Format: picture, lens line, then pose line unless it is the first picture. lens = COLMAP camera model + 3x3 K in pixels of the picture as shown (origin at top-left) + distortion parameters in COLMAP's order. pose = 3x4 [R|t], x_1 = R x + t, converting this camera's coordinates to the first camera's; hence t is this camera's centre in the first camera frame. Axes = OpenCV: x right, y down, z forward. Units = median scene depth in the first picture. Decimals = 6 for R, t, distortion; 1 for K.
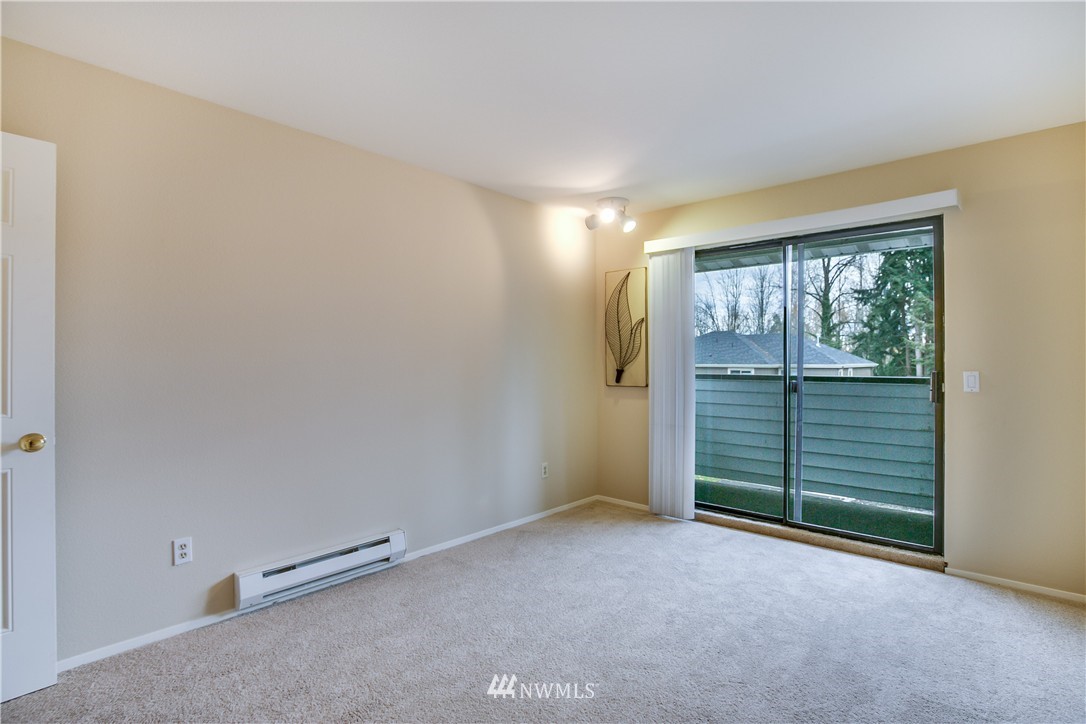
lens RADIAL K [[526.9, 0, 545.3], [0, 526.9, 355.6], [0, 0, 1]] dist [-0.052192, 0.023373]
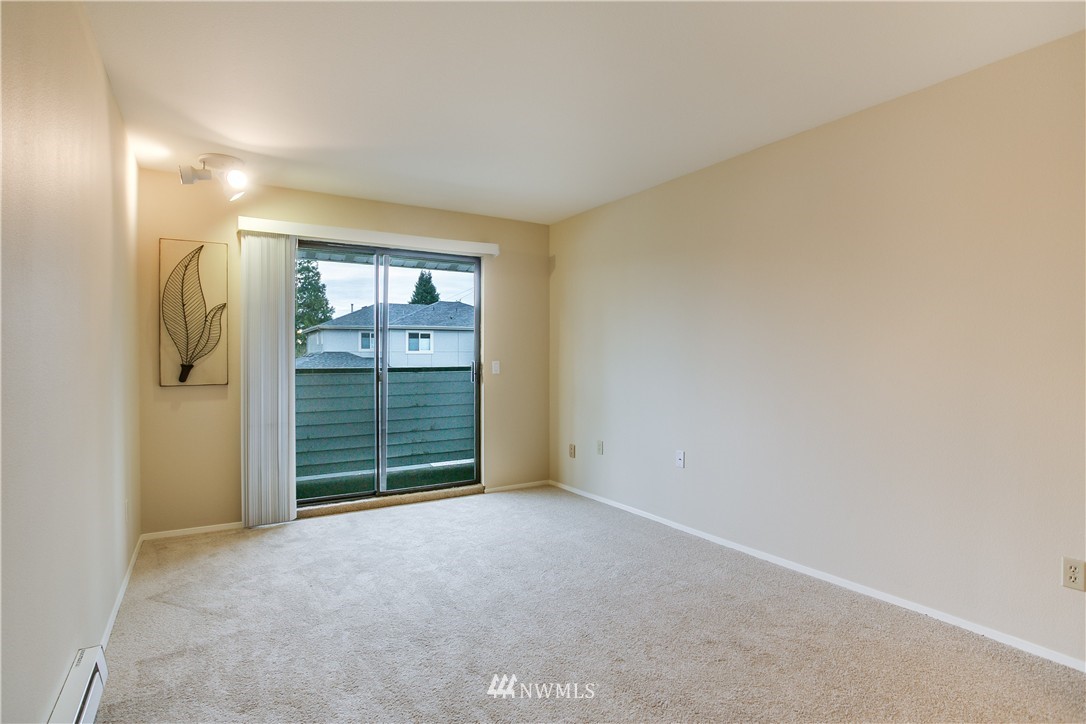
lens RADIAL K [[546.2, 0, 541.1], [0, 546.2, 350.9], [0, 0, 1]] dist [-0.054057, 0.026056]
pose [[0.279474, 0.011885, 0.960080, -0.580793], [-0.005943, 0.999926, -0.010648, 0.012797], [-0.960135, -0.002730, 0.279524, 0.306044]]
